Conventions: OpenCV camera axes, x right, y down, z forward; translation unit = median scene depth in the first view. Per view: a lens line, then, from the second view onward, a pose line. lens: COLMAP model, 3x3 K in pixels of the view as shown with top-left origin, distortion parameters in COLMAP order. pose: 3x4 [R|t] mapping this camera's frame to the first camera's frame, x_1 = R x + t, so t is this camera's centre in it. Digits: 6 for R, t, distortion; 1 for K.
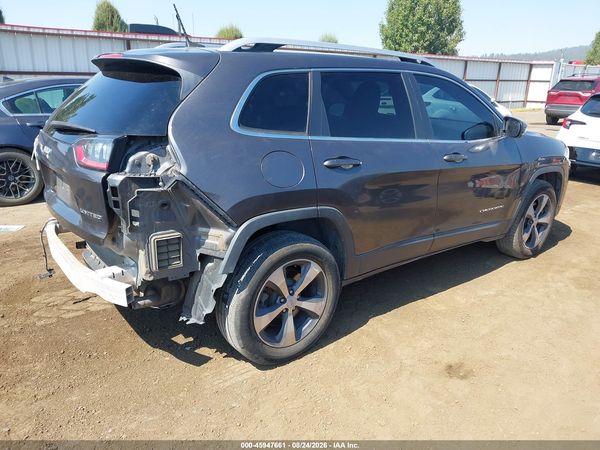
lens RADIAL K [[468.9, 0, 305.6], [0, 468.9, 229.7], [0, 0, 1]] dist [0.028099, -0.031874]
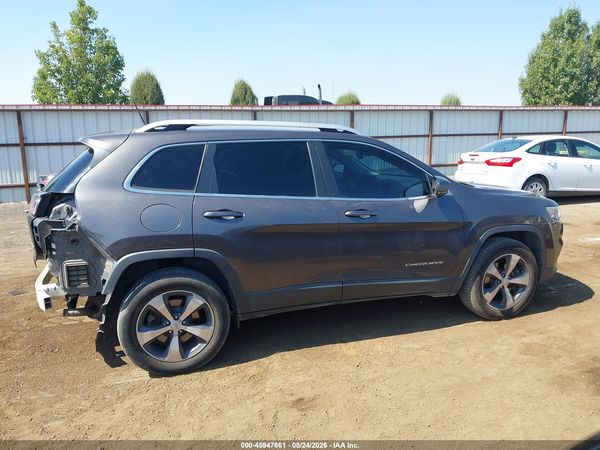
lens RADIAL K [[468.9, 0, 309.4], [0, 468.9, 230.7], [0, 0, 1]] dist [0.028099, -0.031874]
pose [[0.940528, 0.032917, -0.338119, 0.667314], [-0.070911, 0.992393, -0.100634, 0.006965], [0.332234, 0.118626, 0.935707, -0.072271]]
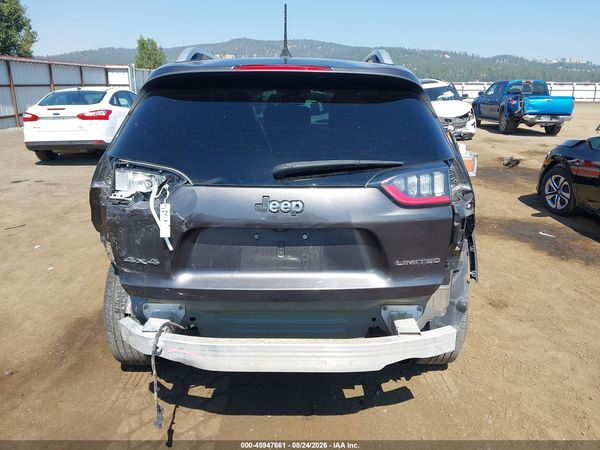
lens RADIAL K [[468.9, 0, 311.2], [0, 468.9, 241.8], [0, 0, 1]] dist [0.028099, -0.031874]
pose [[0.618784, -0.265356, 0.739387, -0.910805], [0.253375, 0.958335, 0.131886, -0.175052], [-0.743577, 0.105733, 0.660237, 0.466248]]
